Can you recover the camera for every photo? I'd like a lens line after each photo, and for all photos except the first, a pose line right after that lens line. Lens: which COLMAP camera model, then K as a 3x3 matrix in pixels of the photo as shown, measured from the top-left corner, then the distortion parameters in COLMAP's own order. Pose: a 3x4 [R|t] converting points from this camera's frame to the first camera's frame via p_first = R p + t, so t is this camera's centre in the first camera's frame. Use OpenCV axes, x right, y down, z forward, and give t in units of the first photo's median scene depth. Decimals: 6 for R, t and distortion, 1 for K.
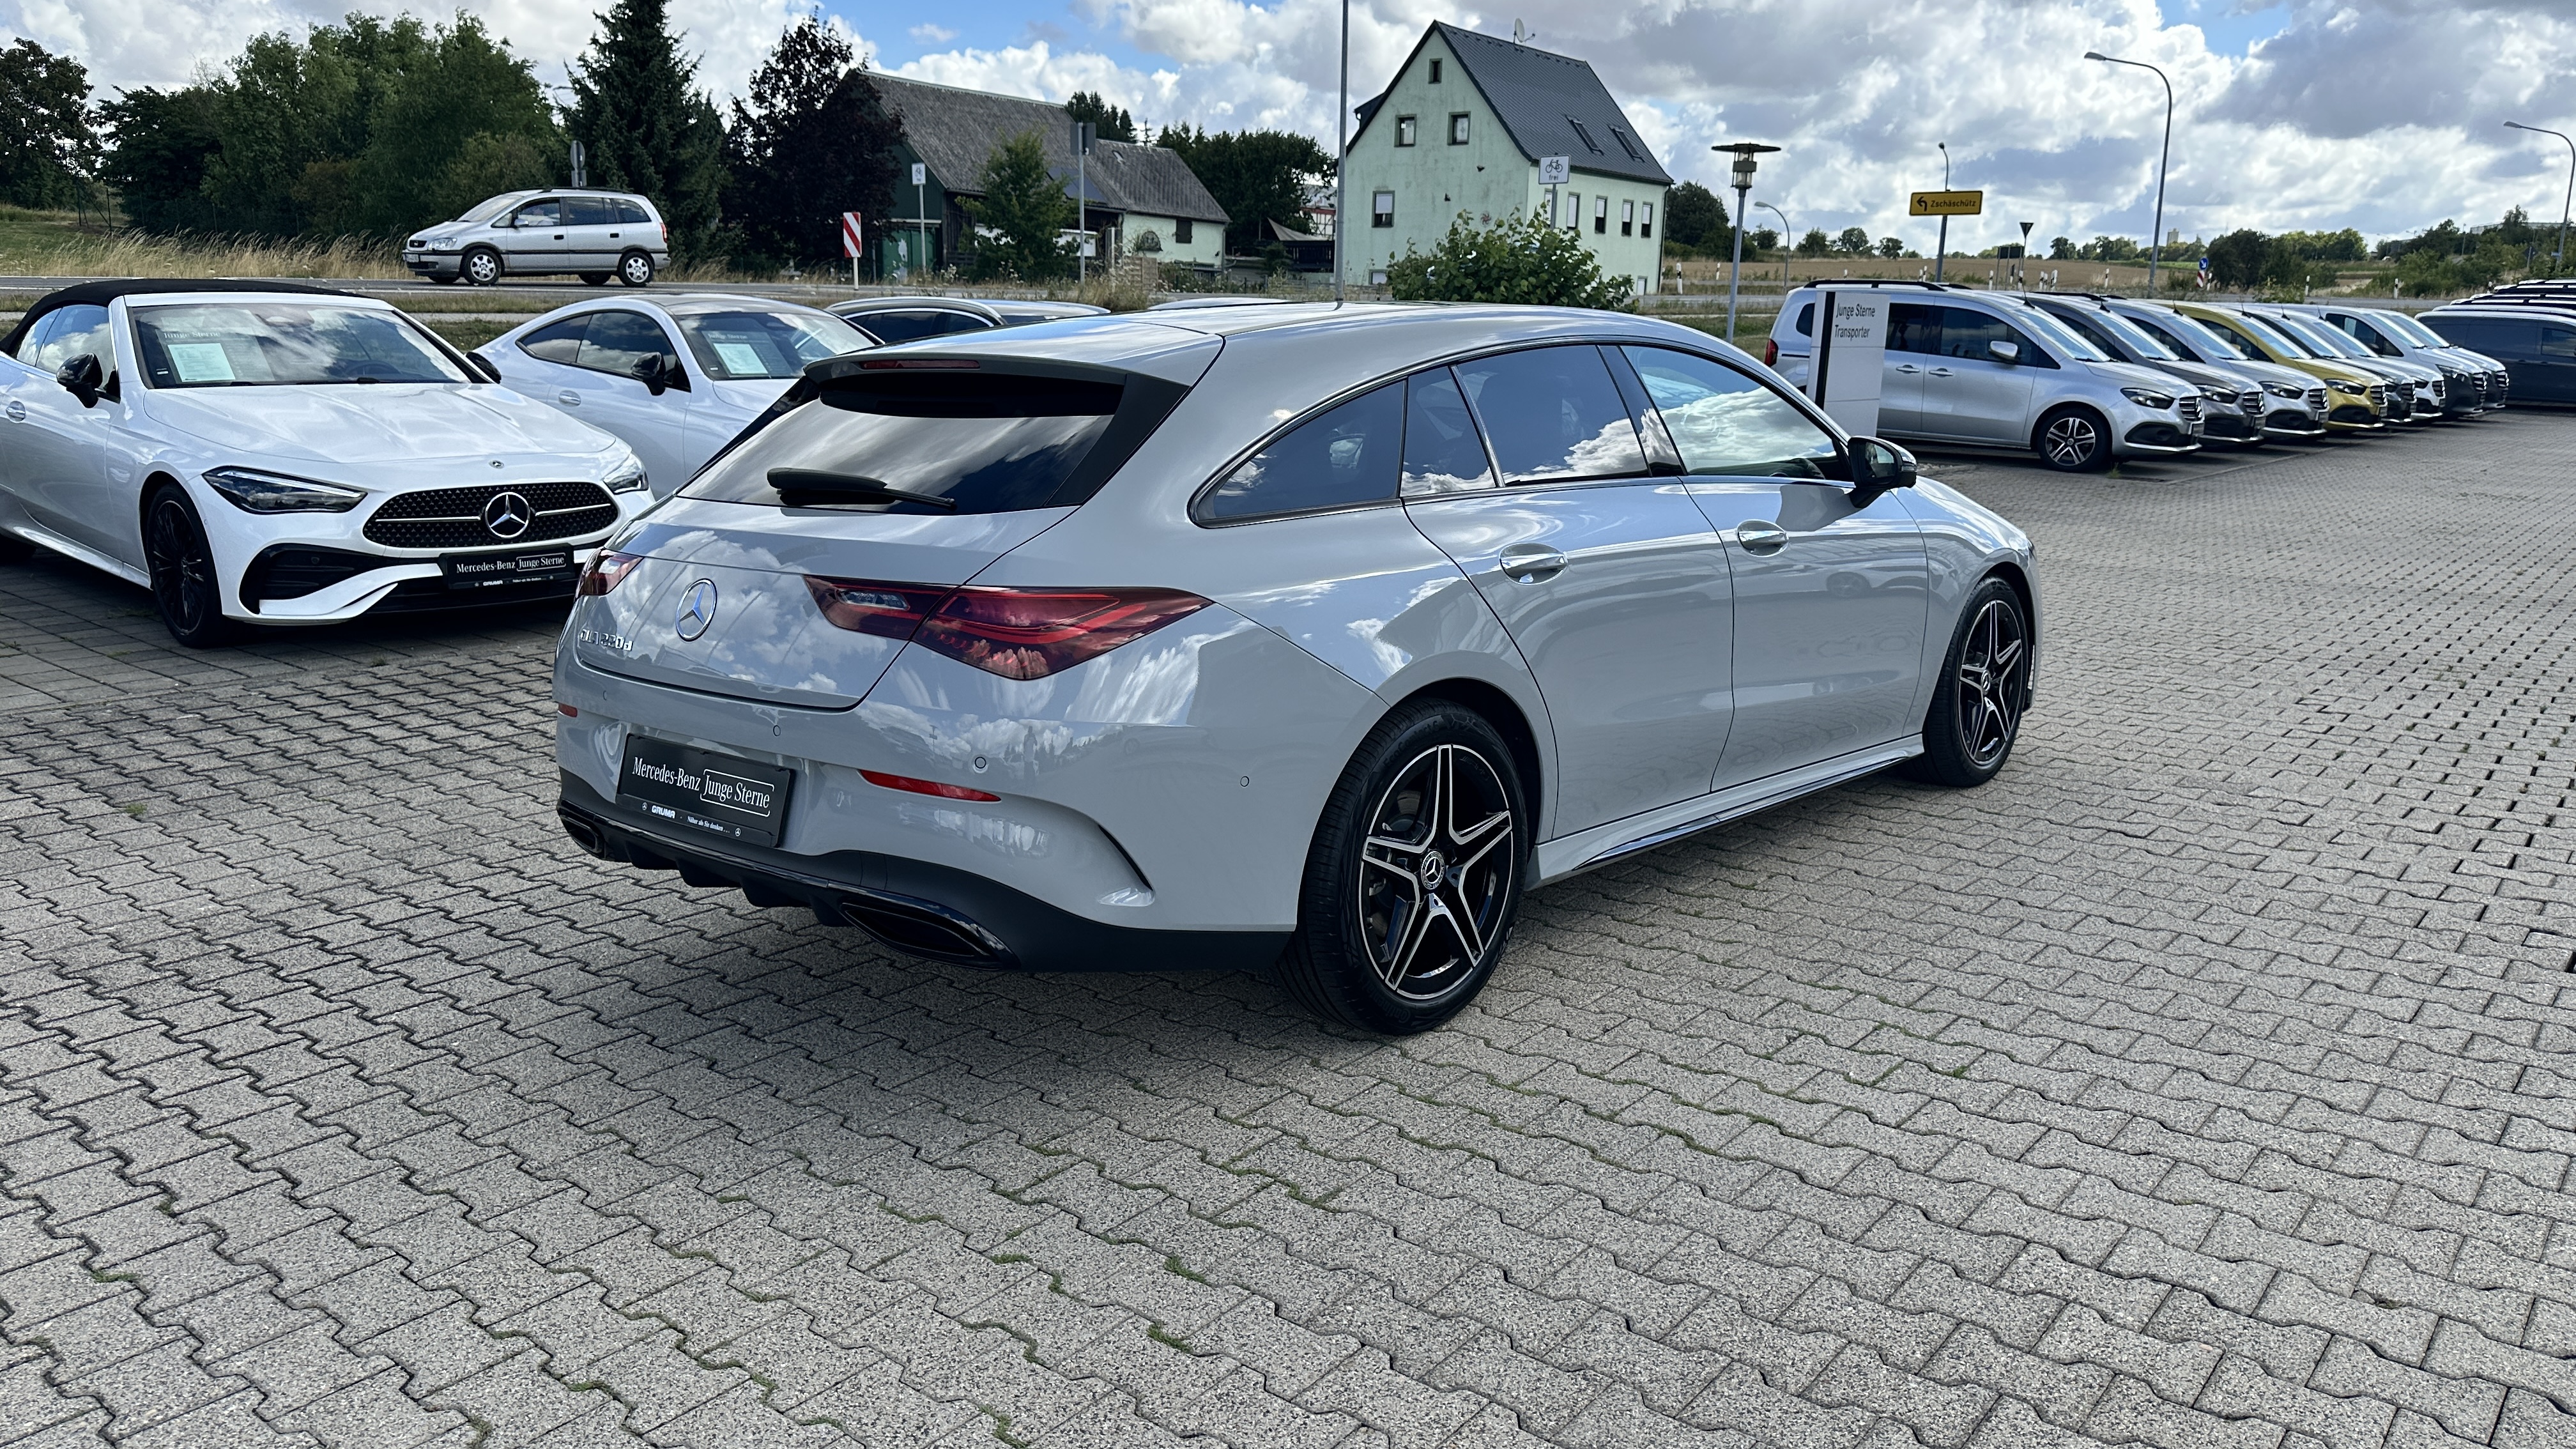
lens RADIAL K [[1806.4, 0, 1291.7], [0, 1806.4, 705.0], [0, 0, 1]] dist [0.047012, -0.054359]
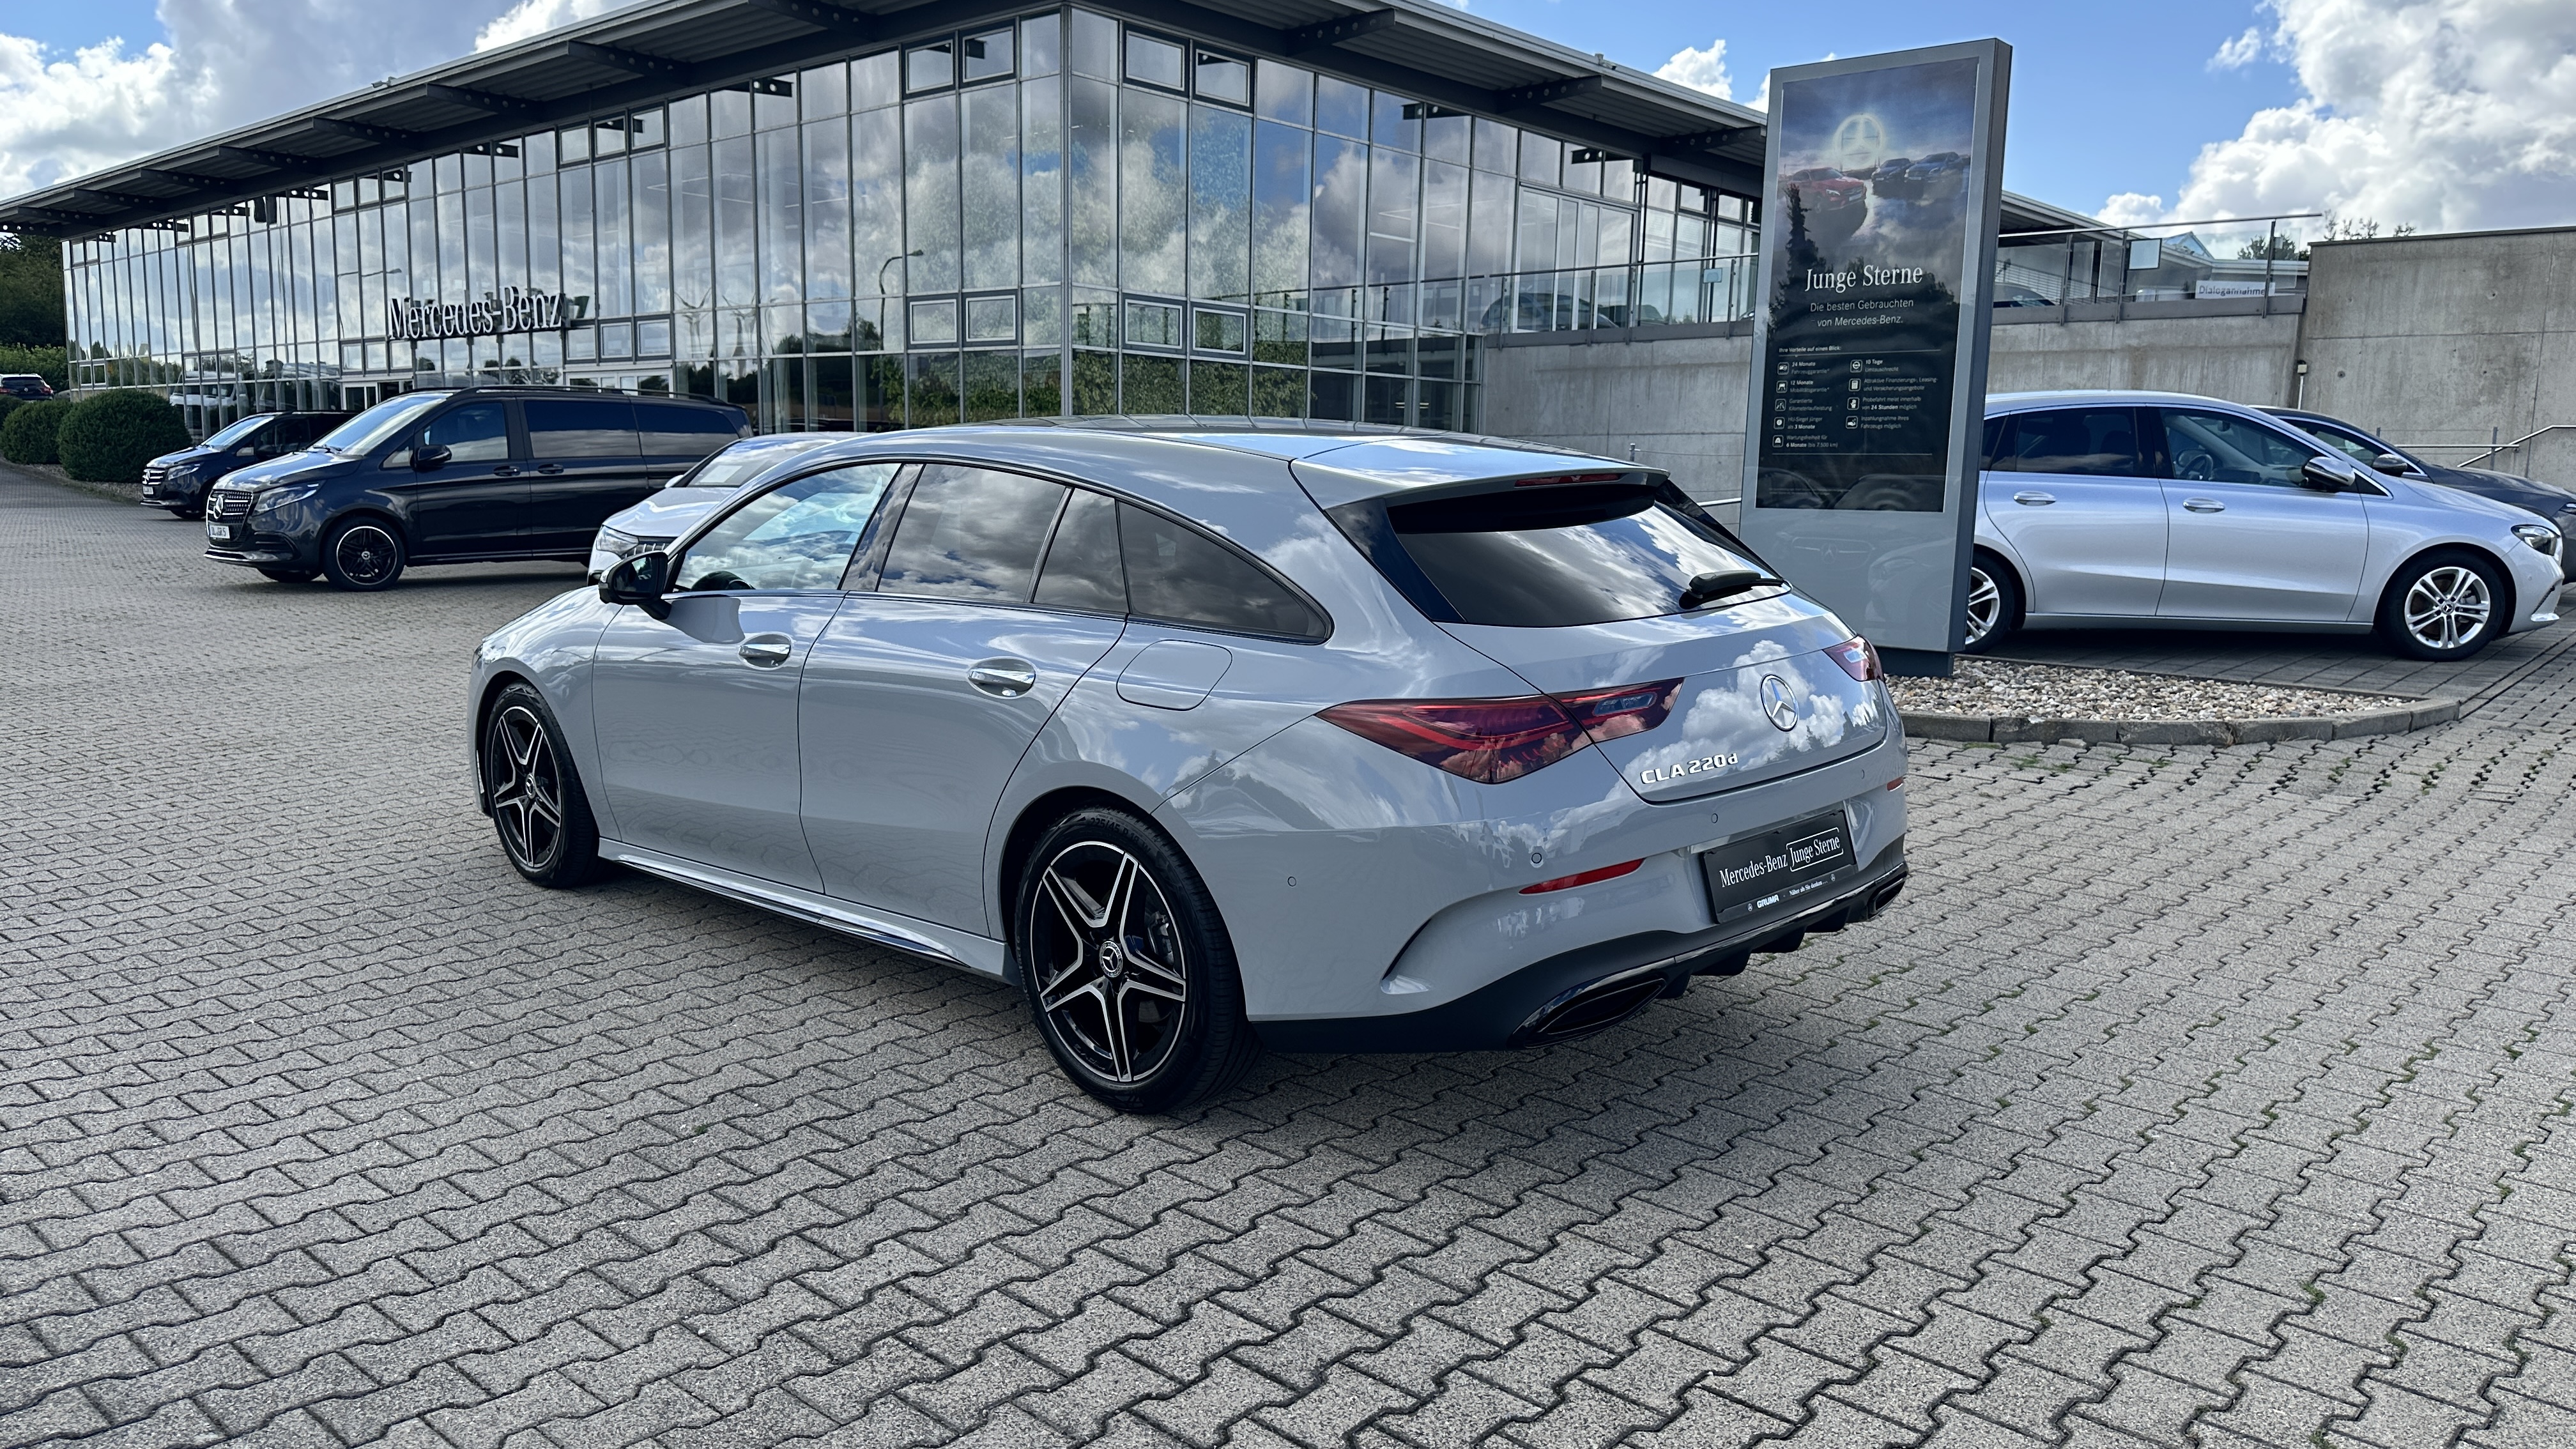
lens RADIAL K [[1806.4, 0, 1278.9], [0, 1806.4, 723.3], [0, 0, 1]] dist [0.047012, -0.054359]
pose [[0.065600, -0.156265, 0.985534, -1.162031], [0.190625, 0.971434, 0.141341, -0.205146], [-0.979469, 0.178596, 0.093514, 0.973426]]
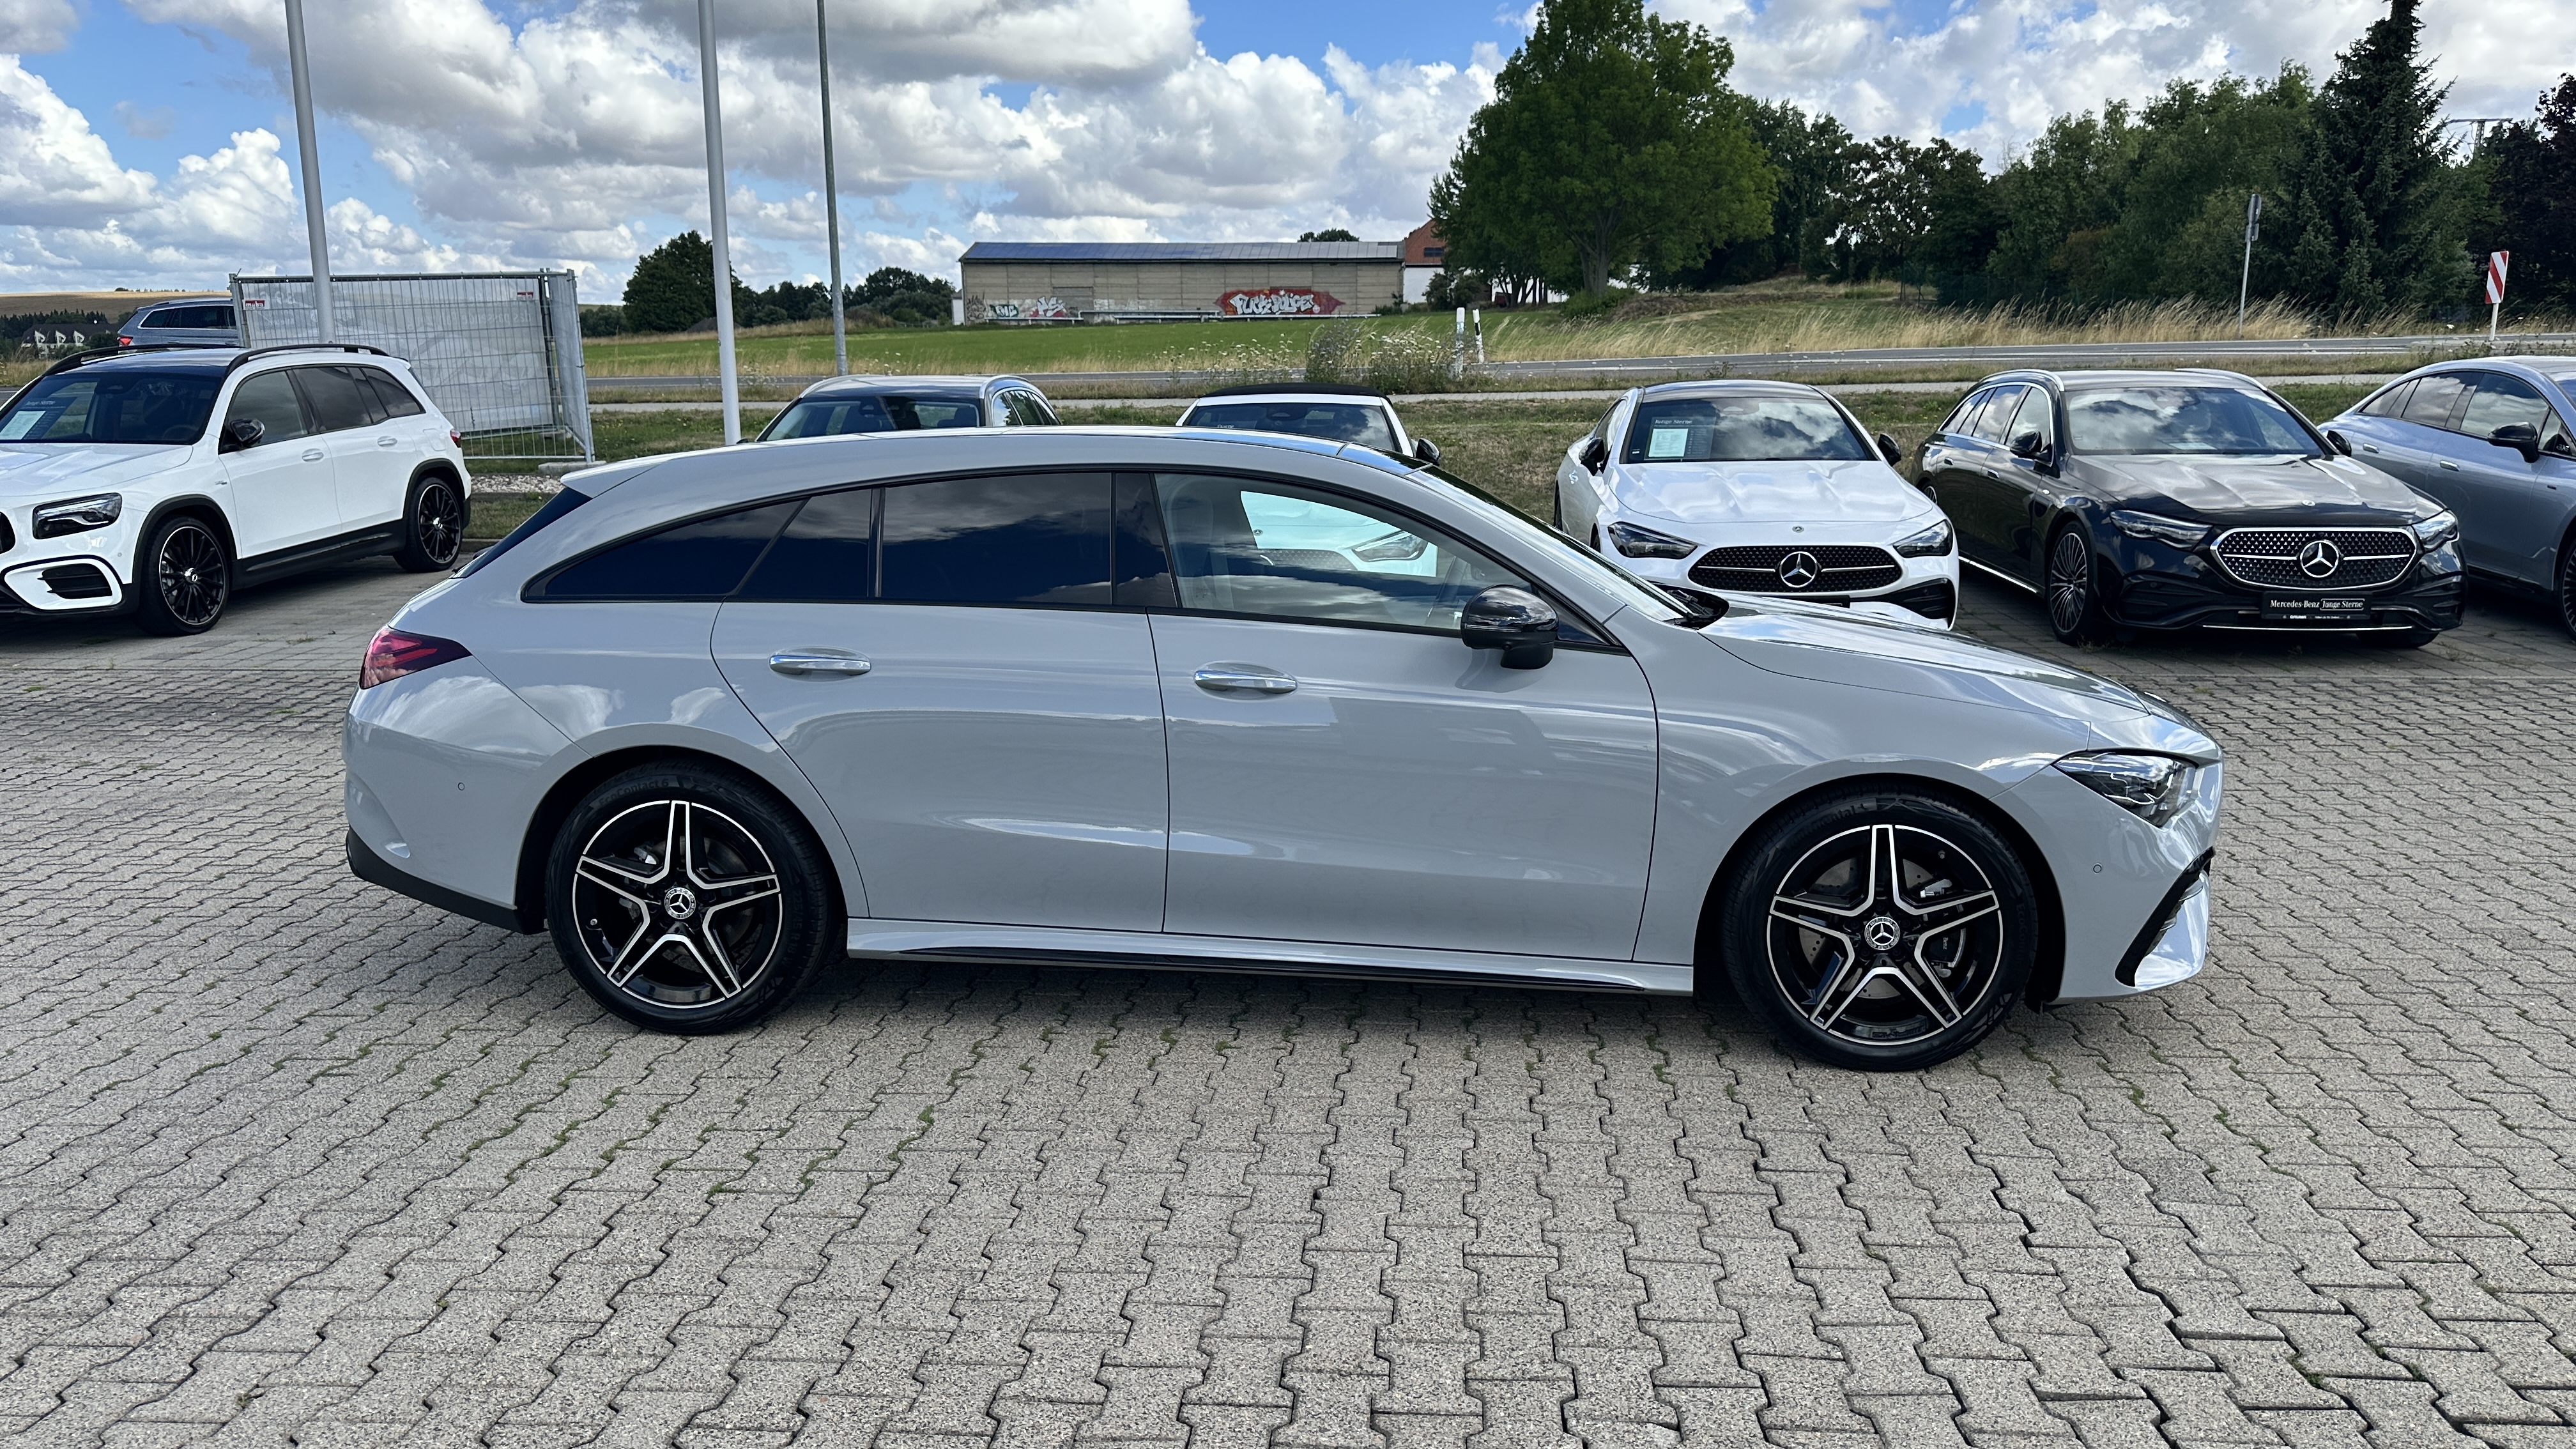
lens RADIAL K [[1806.4, 0, 1331.5], [0, 1806.4, 697.8], [0, 0, 1]] dist [0.047012, -0.054359]
pose [[0.599407, 0.129601, -0.789883, 1.140003], [-0.153778, 0.987068, 0.045259, -0.148843], [0.785534, 0.094338, 0.611585, 0.509081]]
